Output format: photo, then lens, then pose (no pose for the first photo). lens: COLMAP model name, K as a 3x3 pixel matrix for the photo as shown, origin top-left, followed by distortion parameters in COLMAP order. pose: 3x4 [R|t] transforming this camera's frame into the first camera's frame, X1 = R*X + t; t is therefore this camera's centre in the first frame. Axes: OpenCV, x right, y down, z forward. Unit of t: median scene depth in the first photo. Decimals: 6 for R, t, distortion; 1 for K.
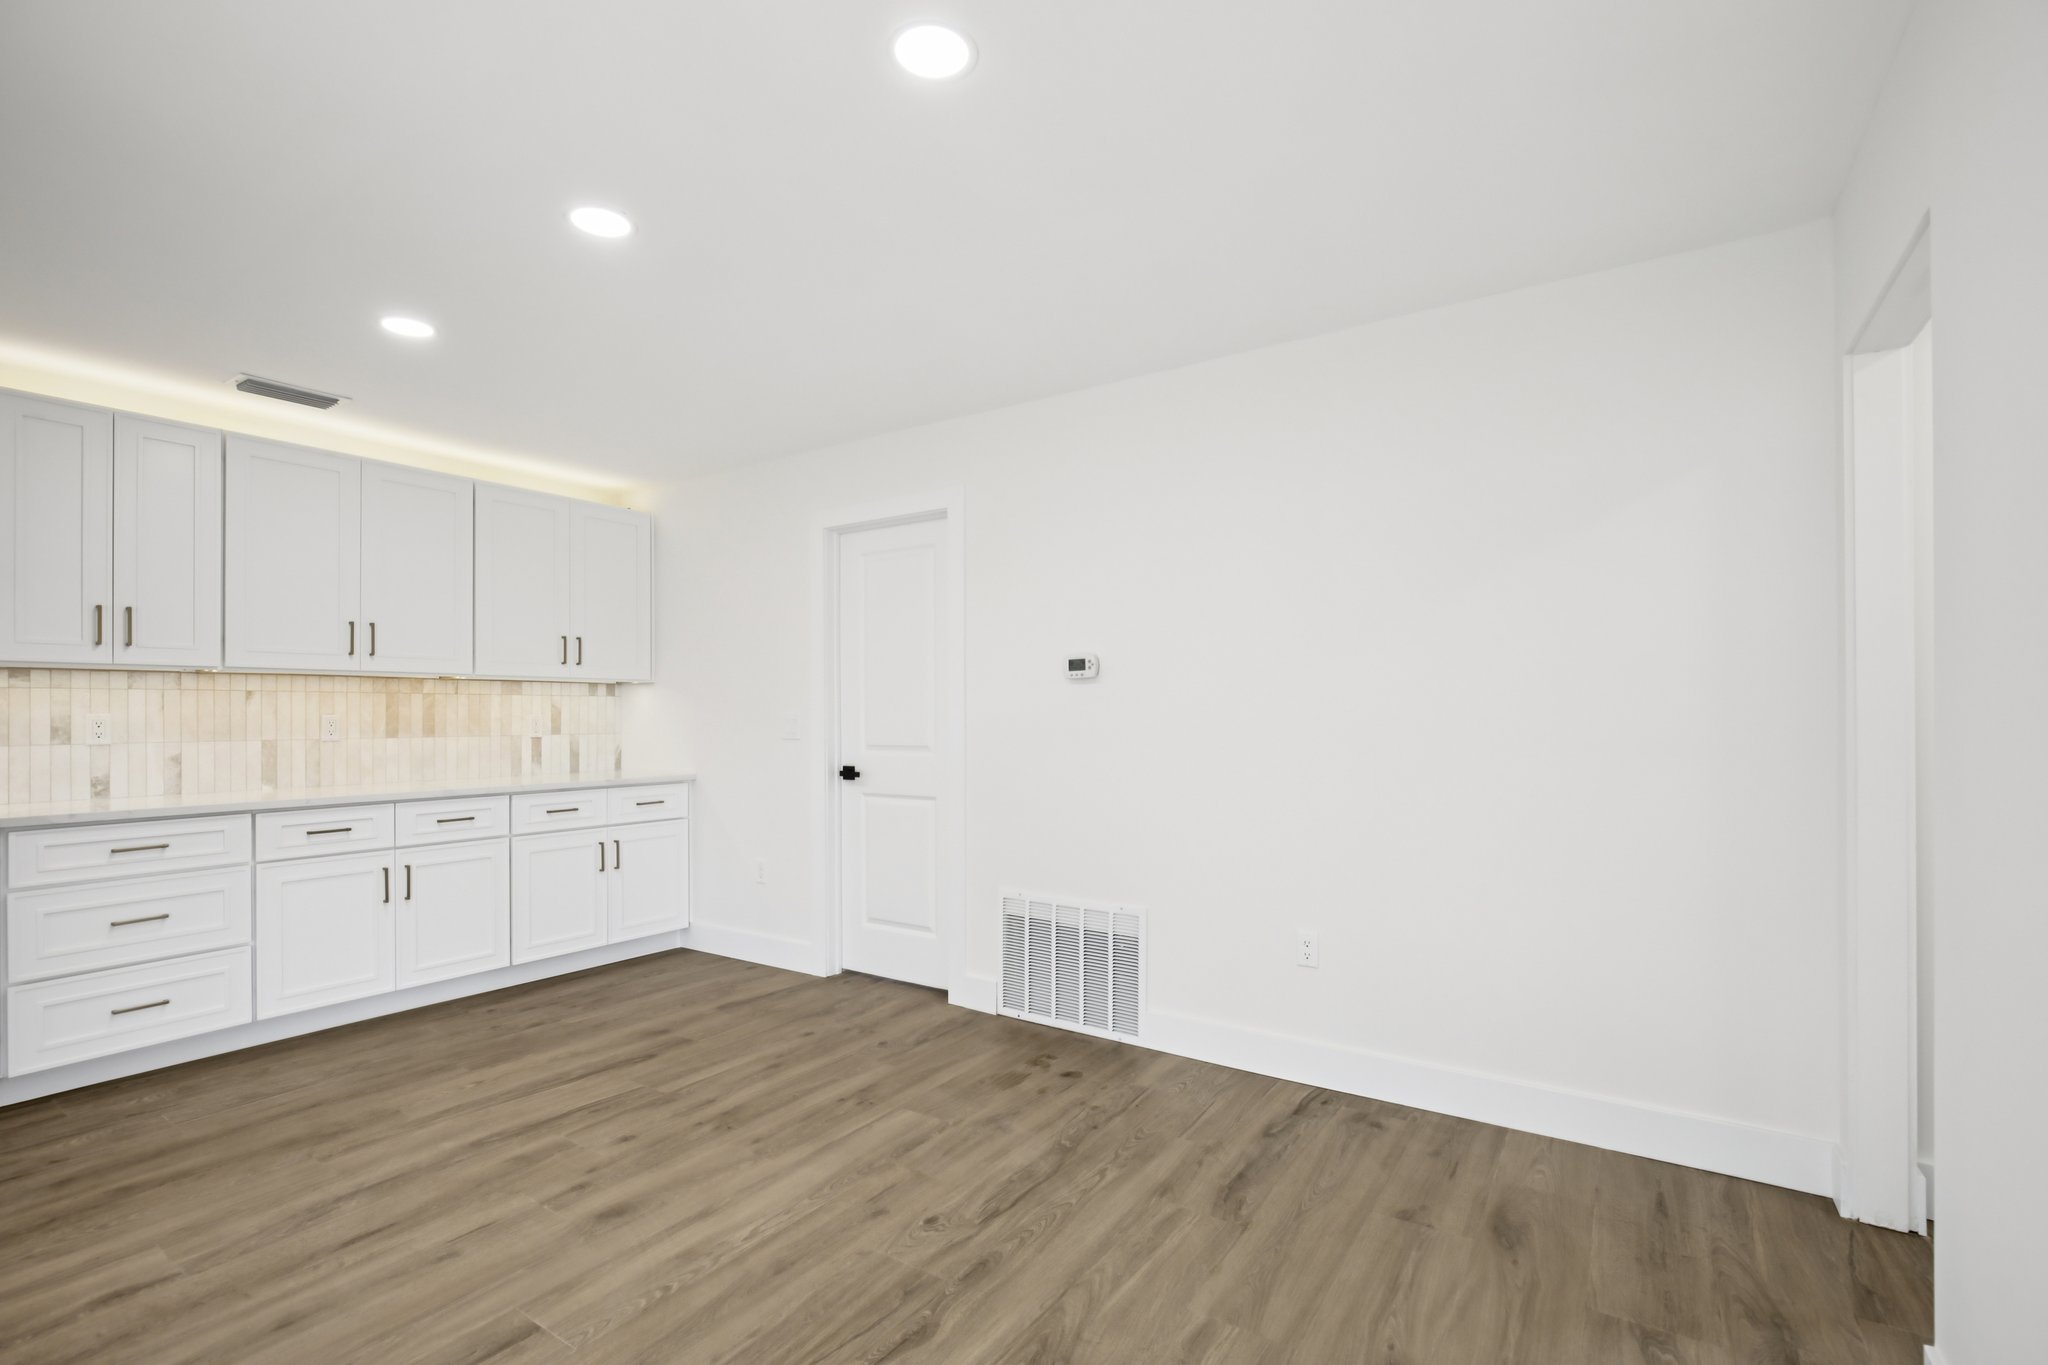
lens RADIAL K [[932.5, 0, 1023.8], [0, 932.5, 705.3], [0, 0, 1]] dist [-0.006038, -0.000063]
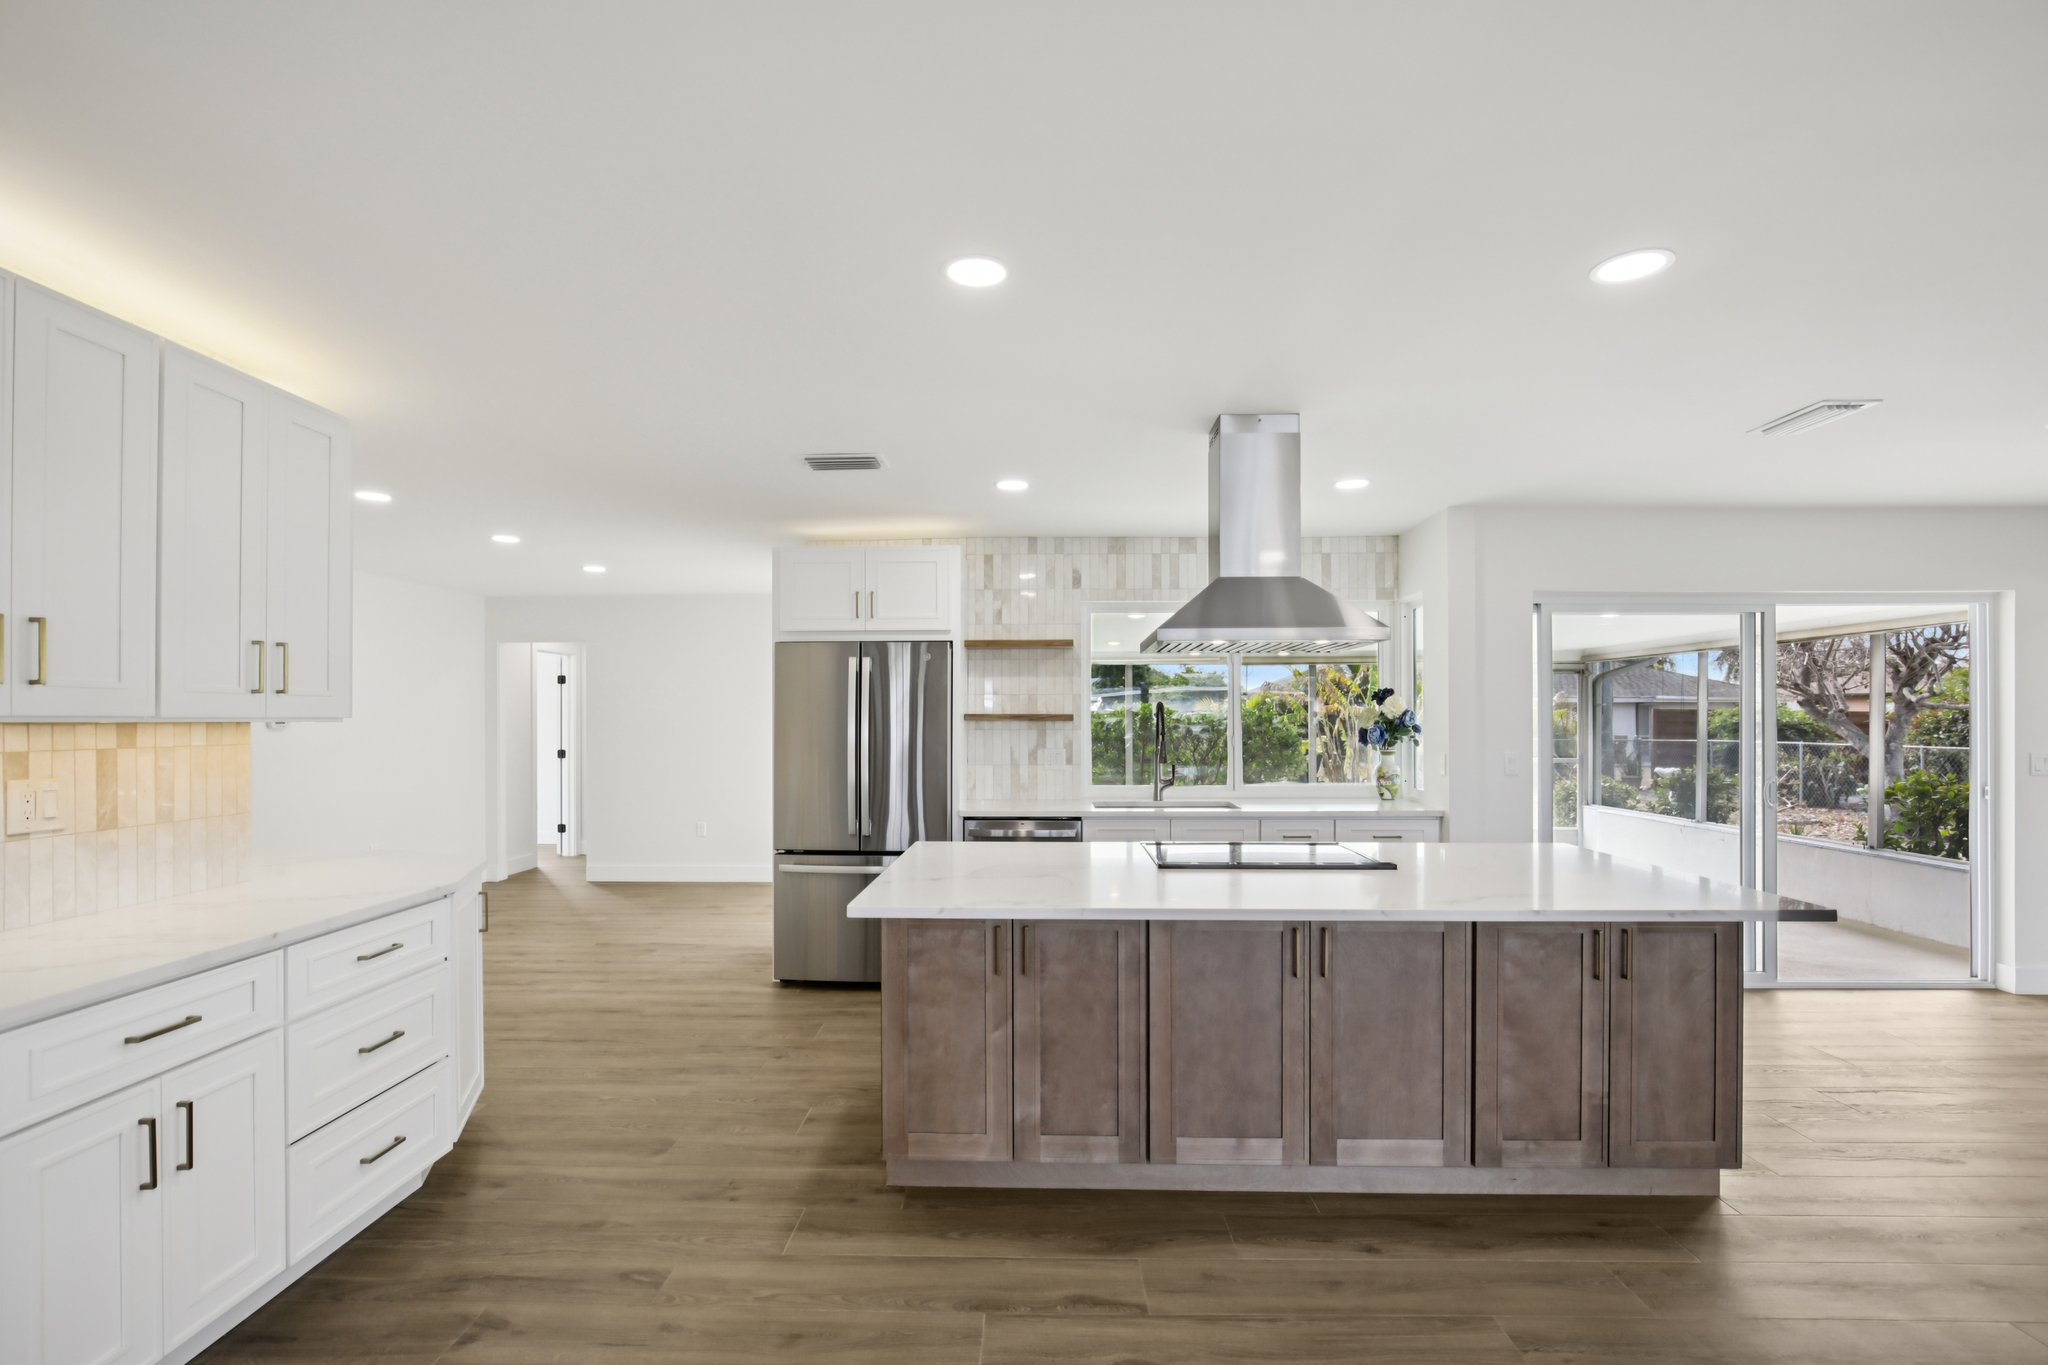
lens RADIAL K [[932.5, 0, 1023.8], [0, 932.5, 705.3], [0, 0, 1]] dist [-0.006038, -0.000063]
pose [[-0.525752, 0.009373, 0.850586, -2.973215], [-0.001630, 0.999926, -0.012026, -0.072463], [-0.850637, -0.007709, -0.525698, 1.076171]]
